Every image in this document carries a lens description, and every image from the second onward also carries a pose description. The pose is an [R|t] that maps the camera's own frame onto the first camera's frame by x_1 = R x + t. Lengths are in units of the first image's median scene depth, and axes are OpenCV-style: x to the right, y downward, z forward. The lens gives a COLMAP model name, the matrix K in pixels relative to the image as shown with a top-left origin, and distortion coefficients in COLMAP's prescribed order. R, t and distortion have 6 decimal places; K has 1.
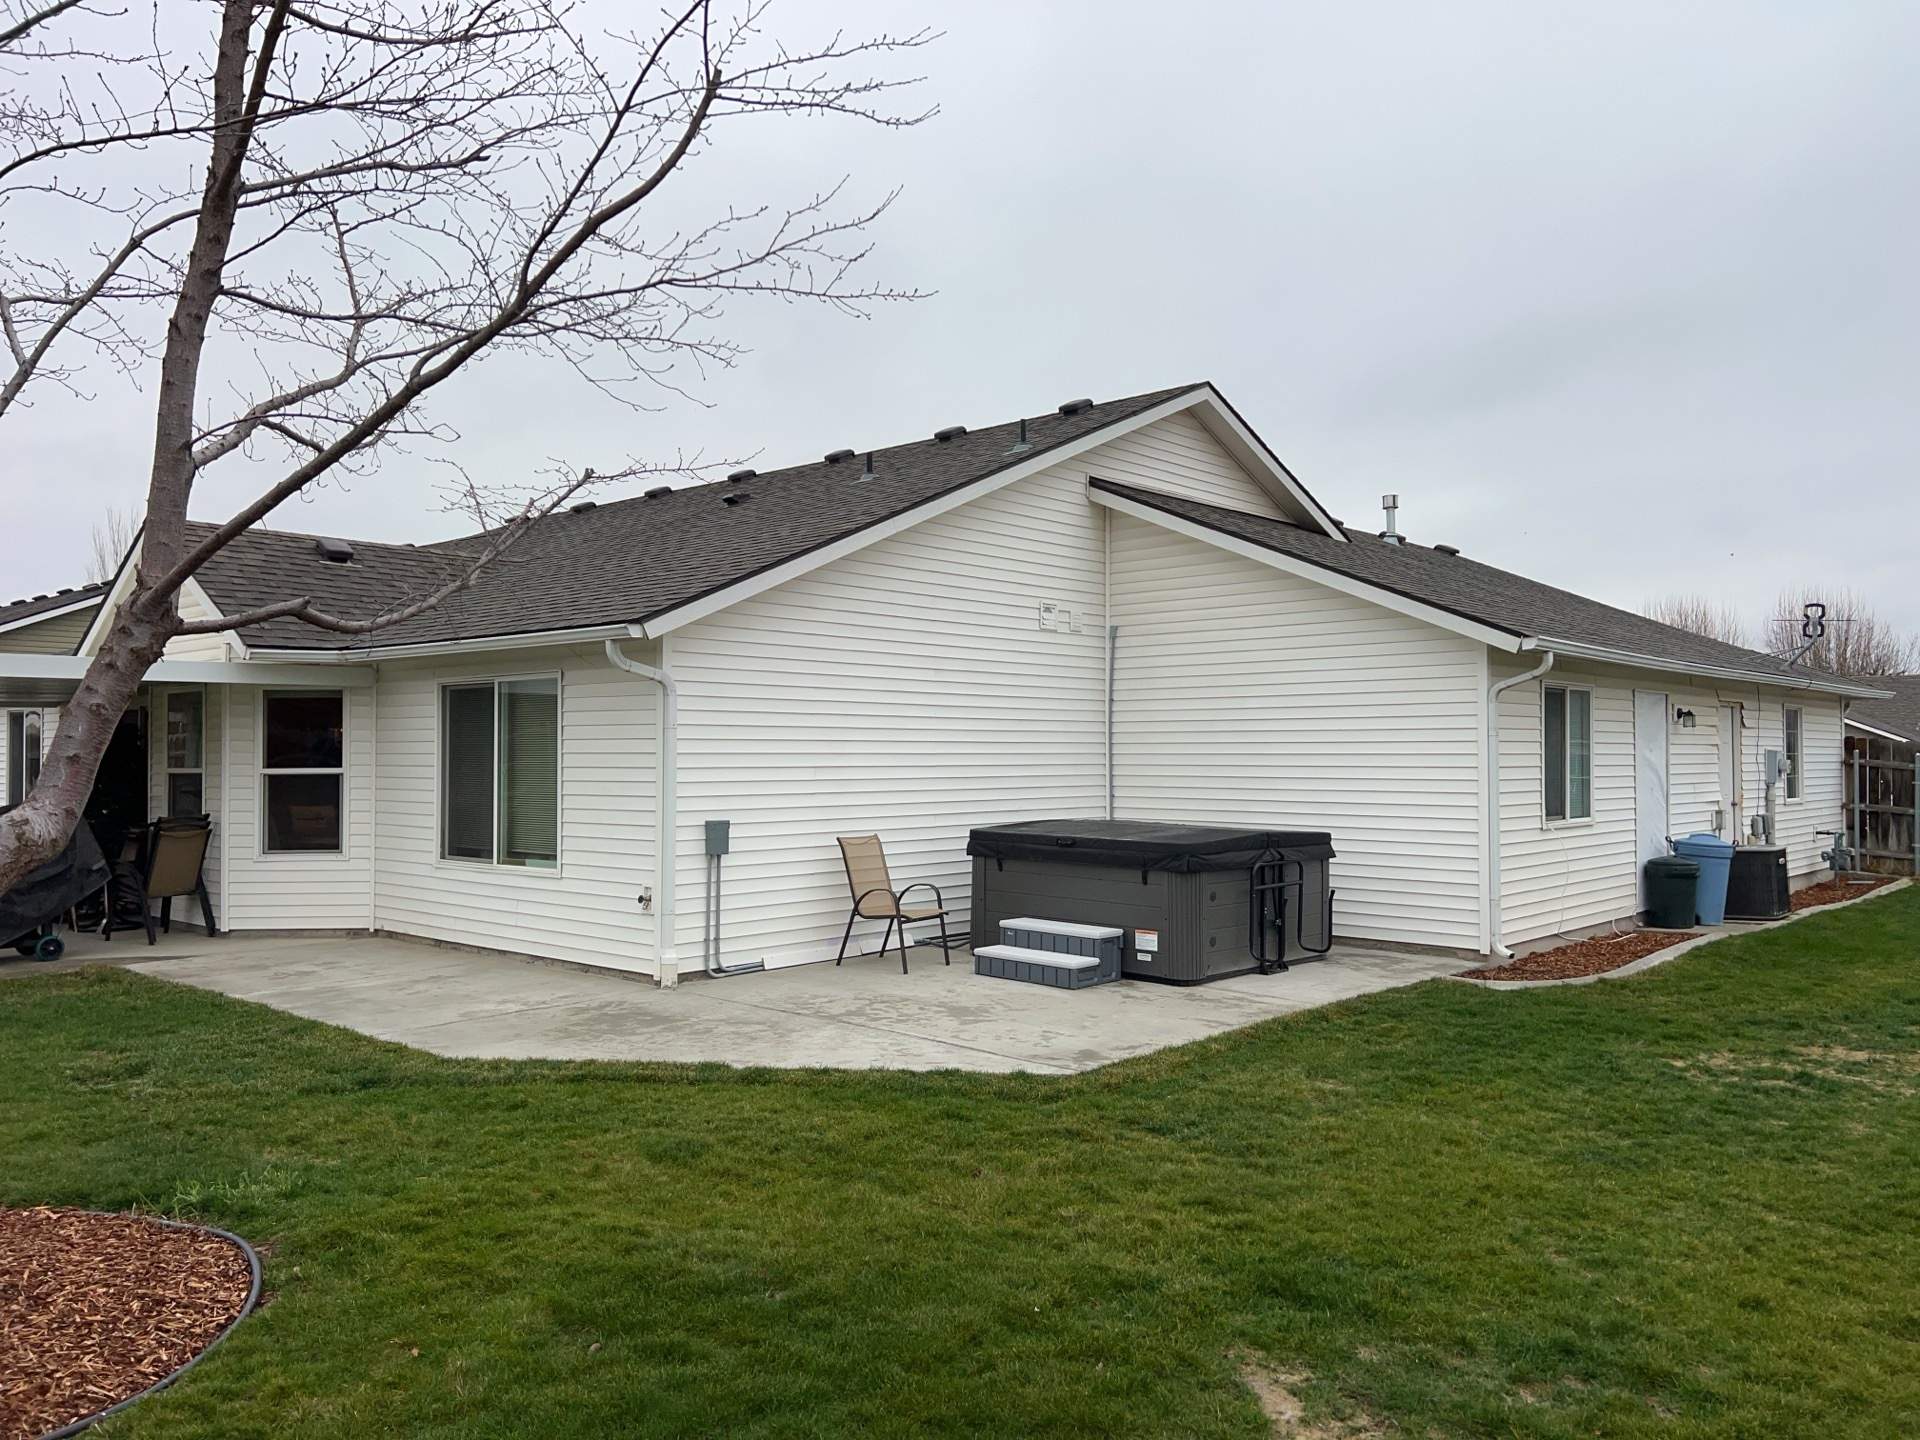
lens RADIAL K [[1406.3, 0, 953.3], [0, 1406.3, 710.0], [0, 0, 1]] dist [0.033458, -0.022650]
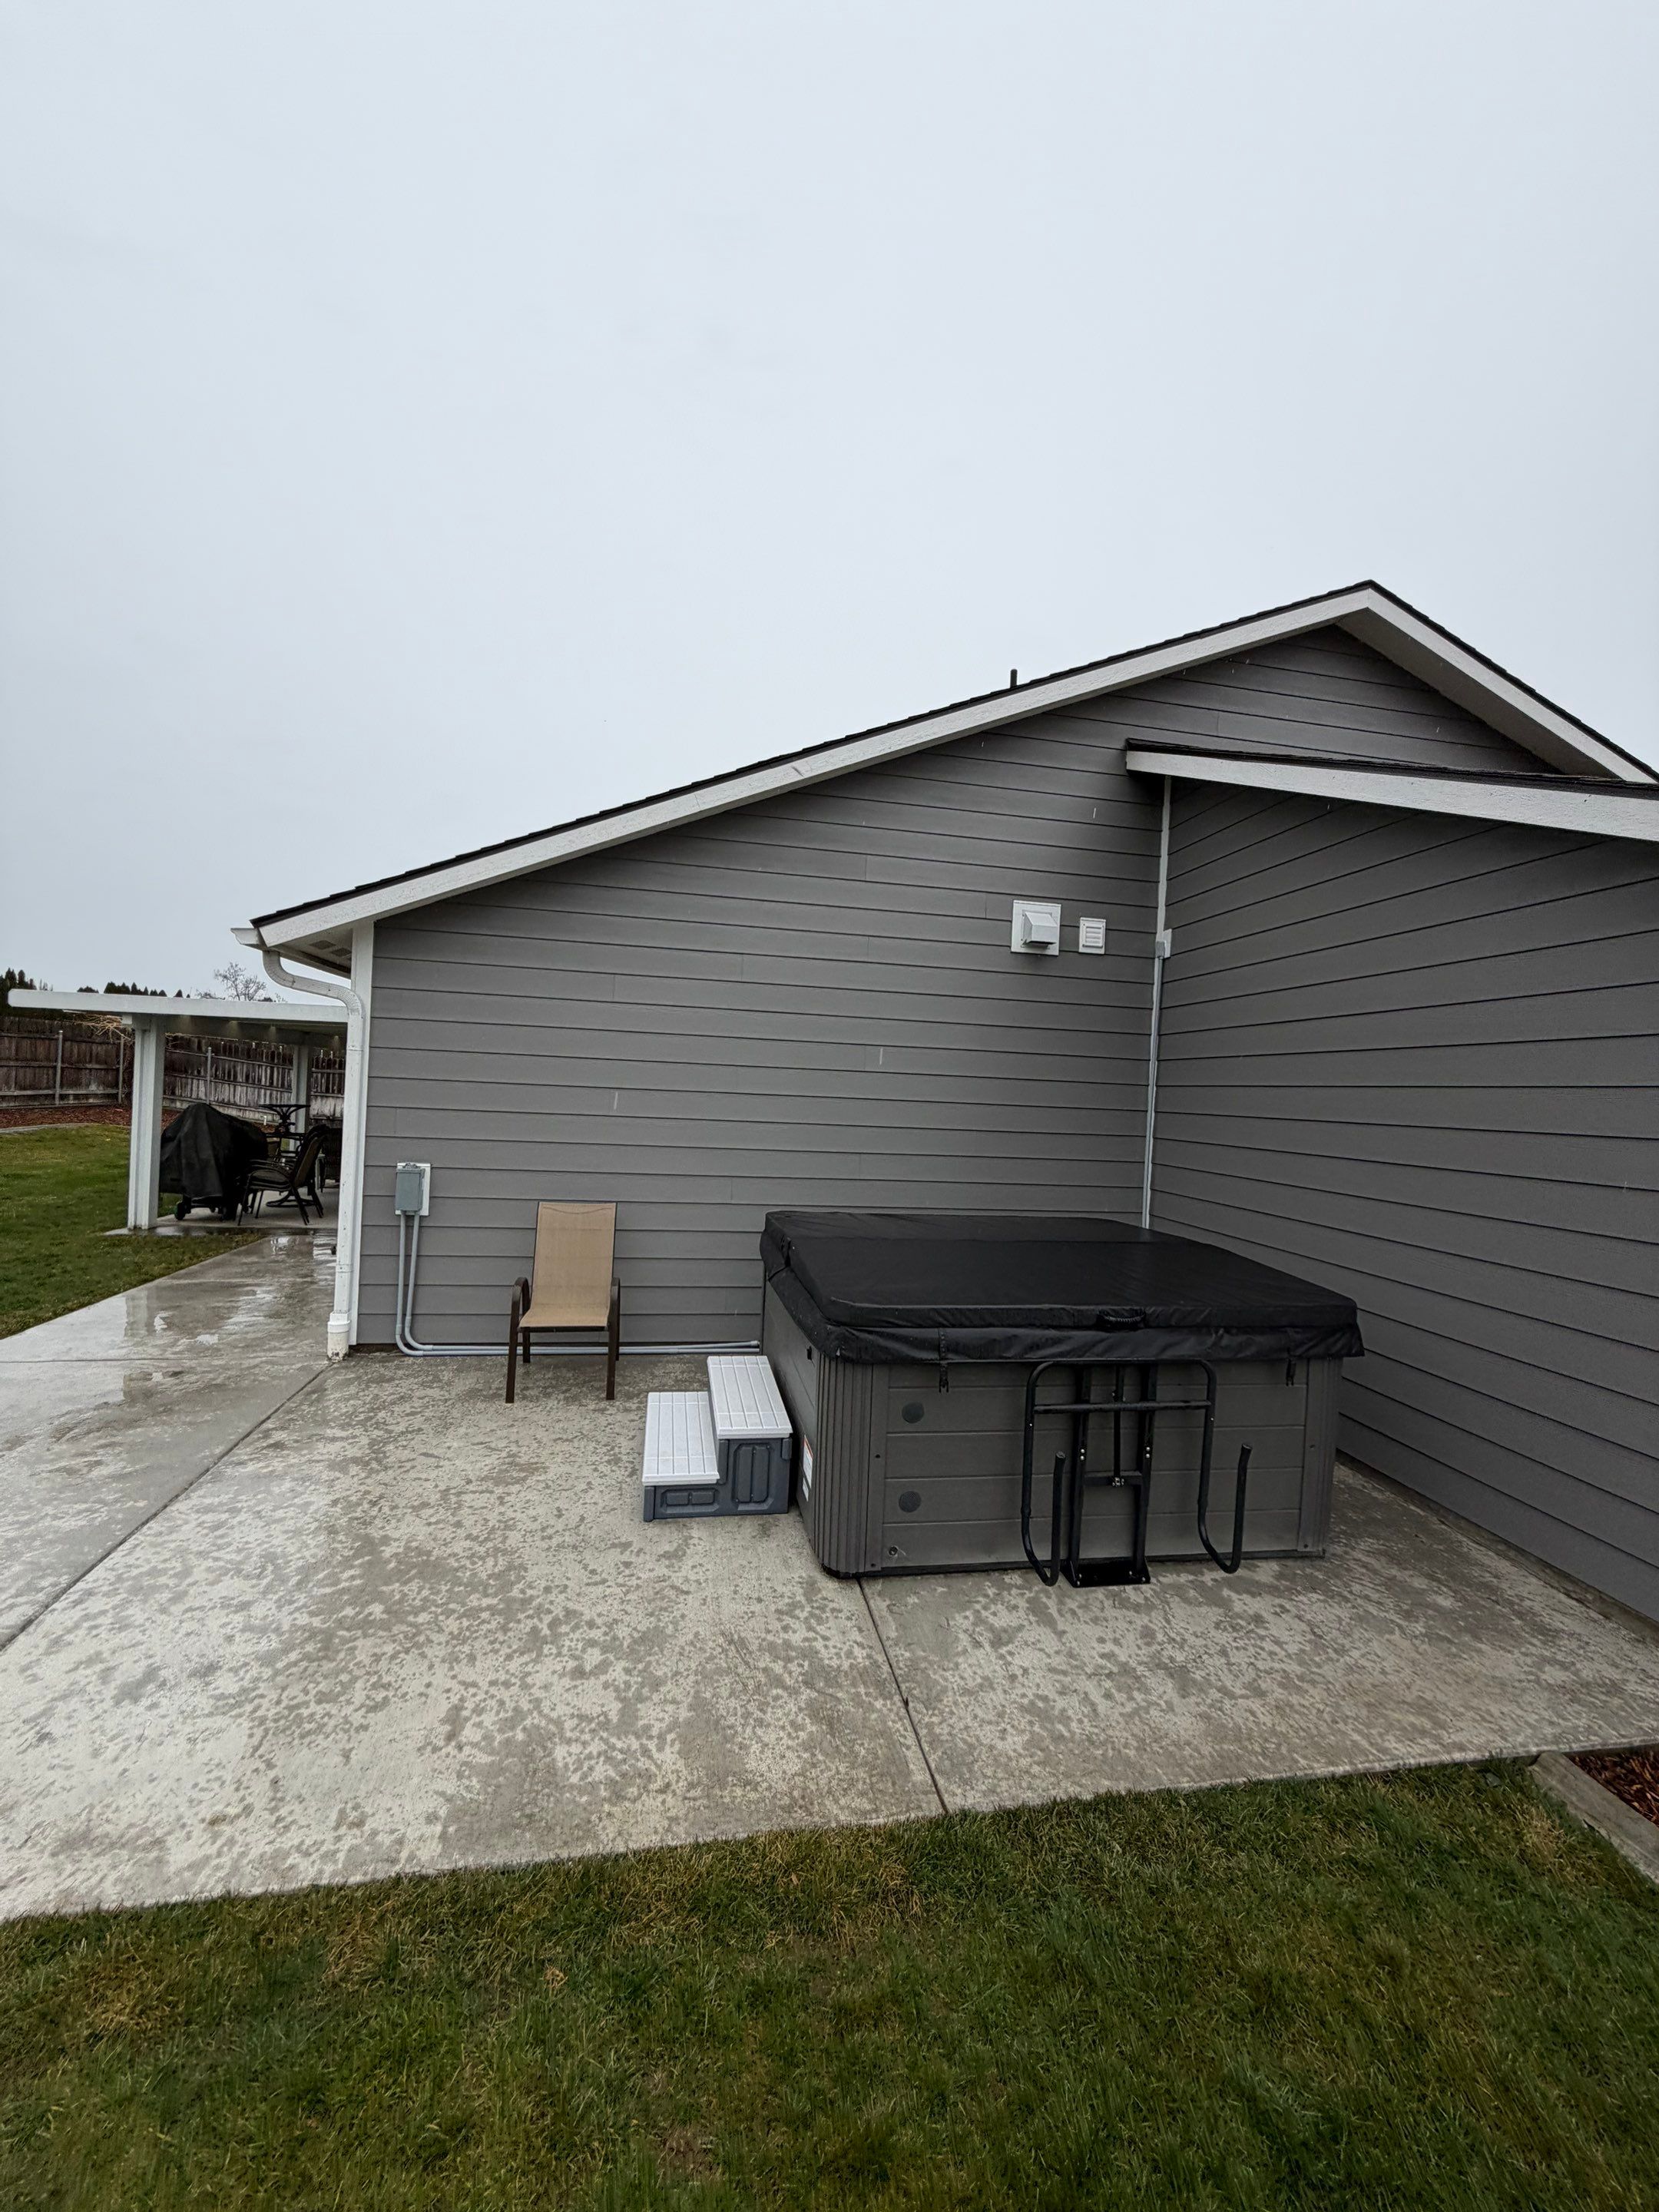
lens RADIAL K [[871.2, 0, 839.1], [0, 871.2, 1101.1], [0, 0, 1]] dist [-0.001523, 0.000030]
pose [[0.799004, 0.043037, -0.599784, 0.218754], [-0.028600, 0.999027, 0.033585, 0.008297], [0.600646, -0.009681, 0.799457, 0.471493]]
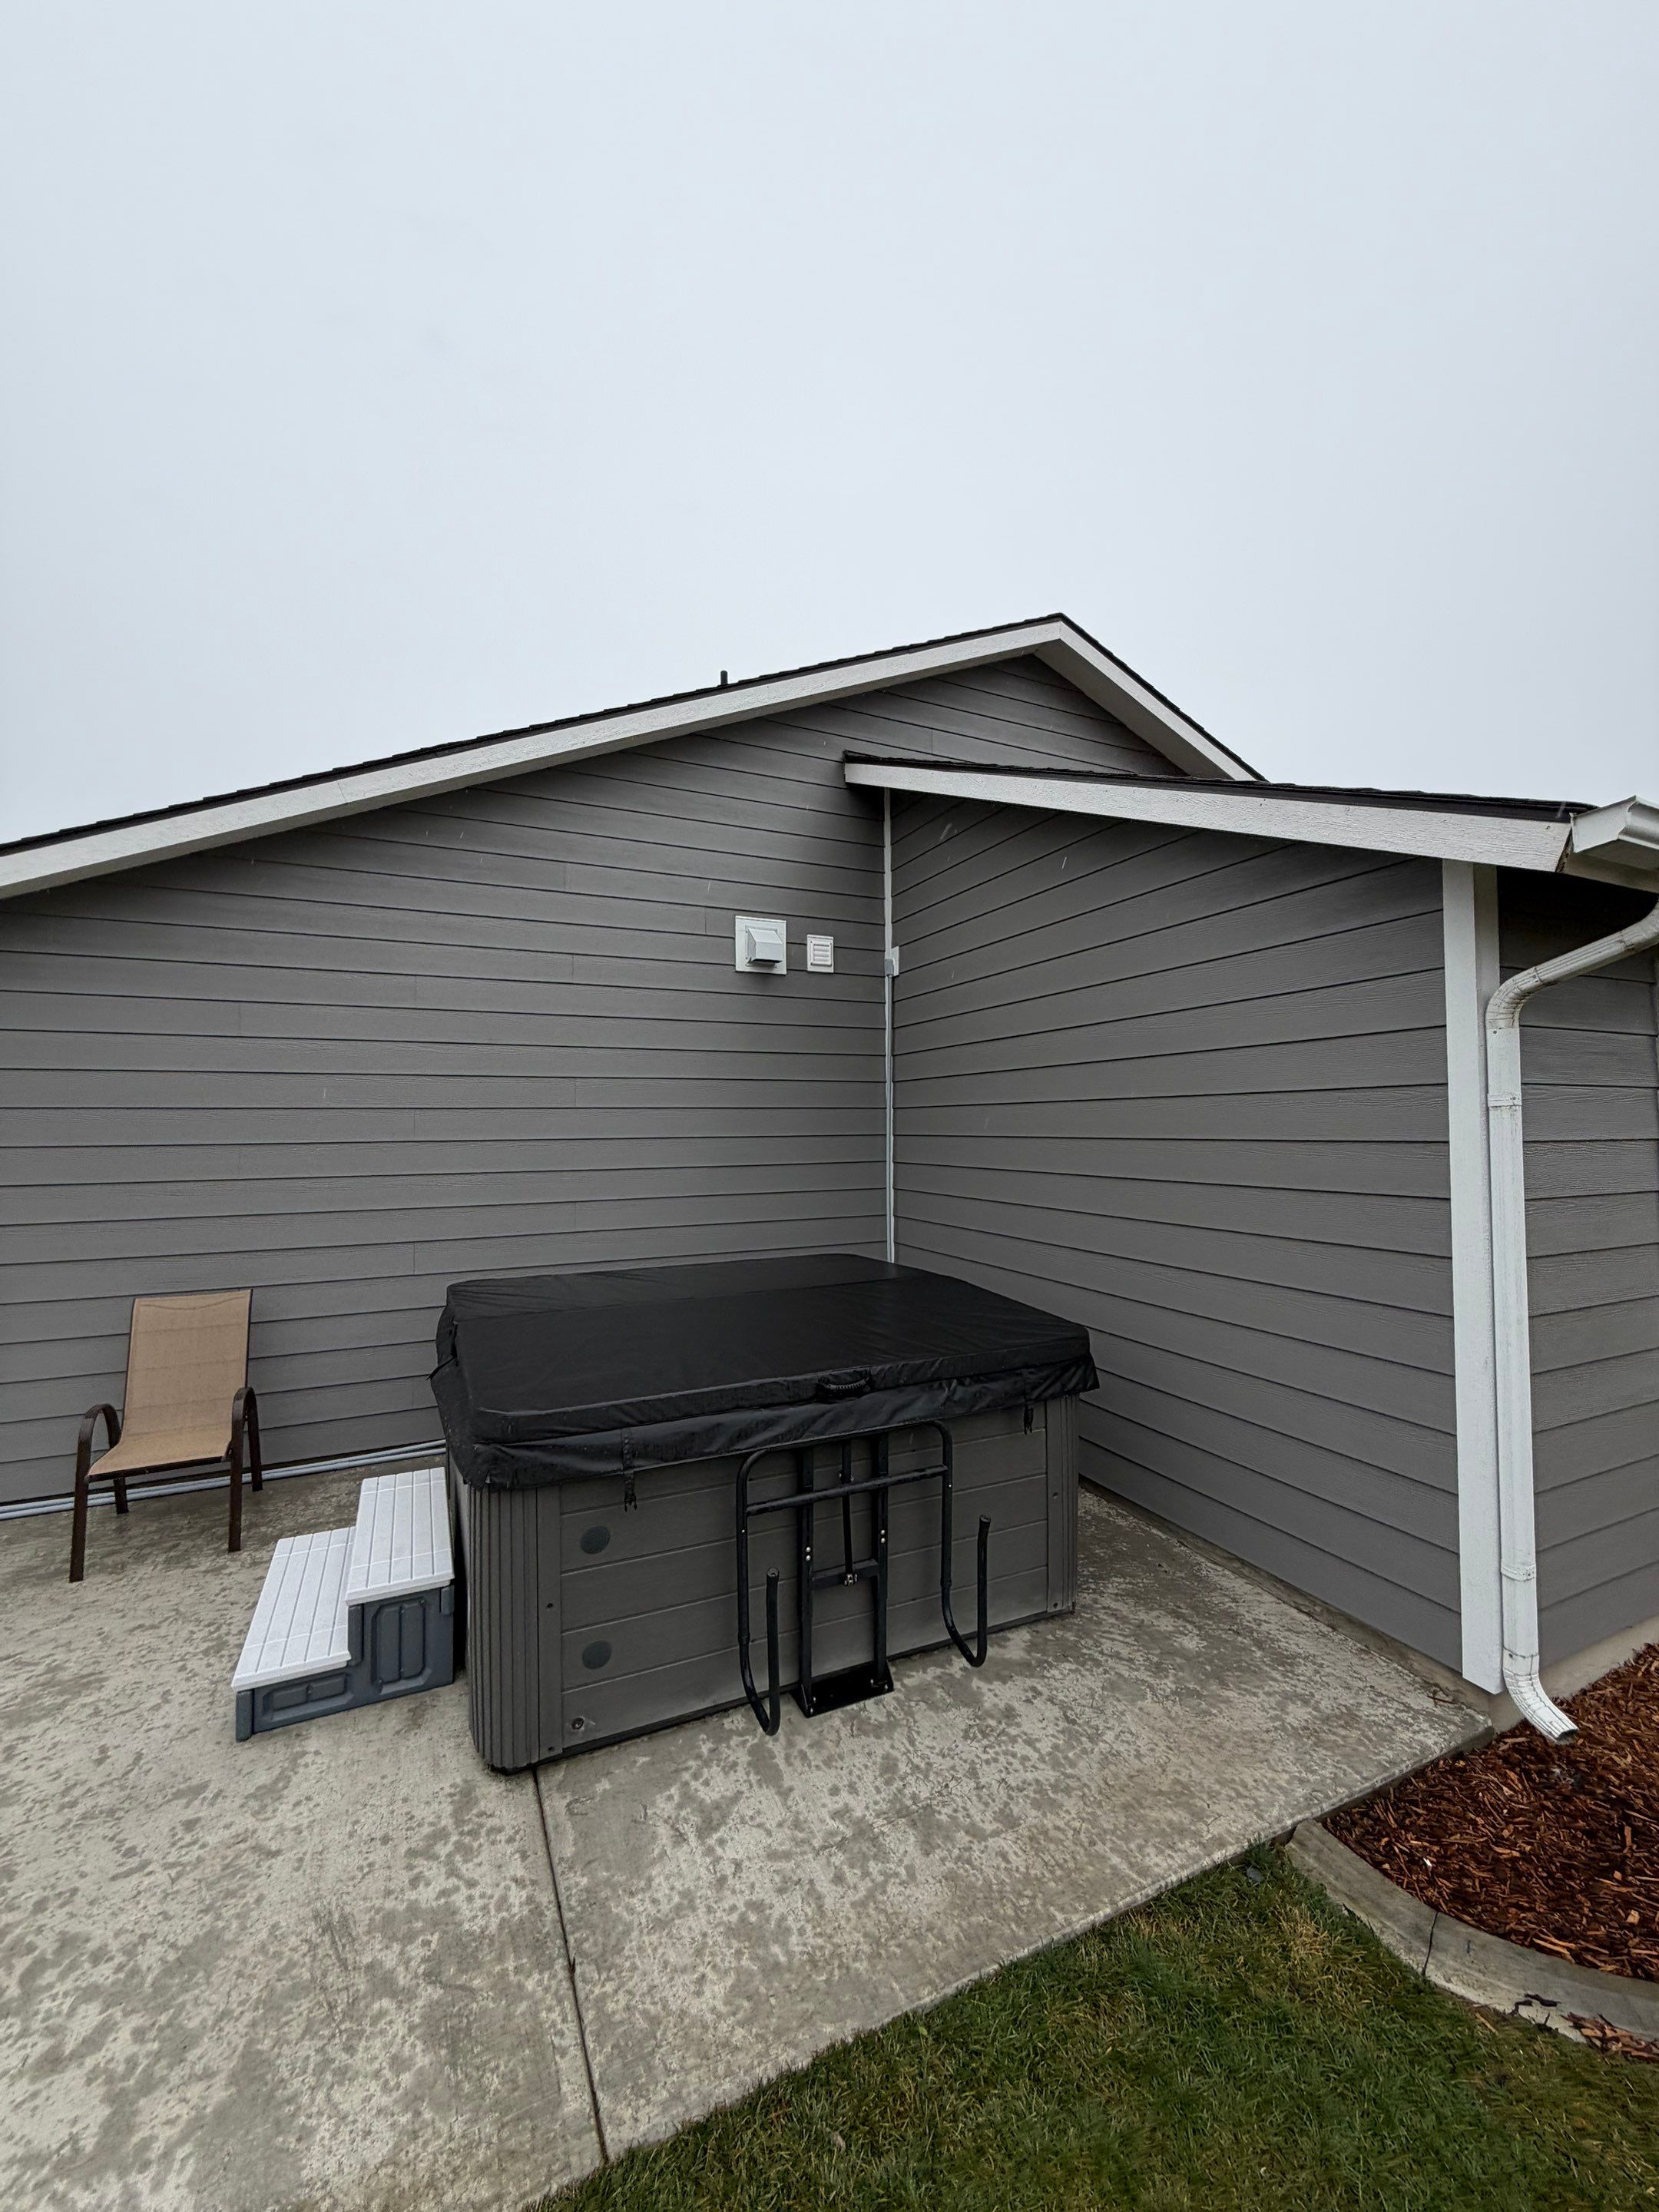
lens RADIAL K [[871.2, 0, 839.1], [0, 871.2, 1101.1], [0, 0, 1]] dist [-0.001523, 0.000030]
pose [[0.927306, -0.017633, -0.373889, 0.216935], [0.018668, 0.999825, -0.000853, 0.007341], [0.373839, -0.006188, 0.927473, 0.510666]]
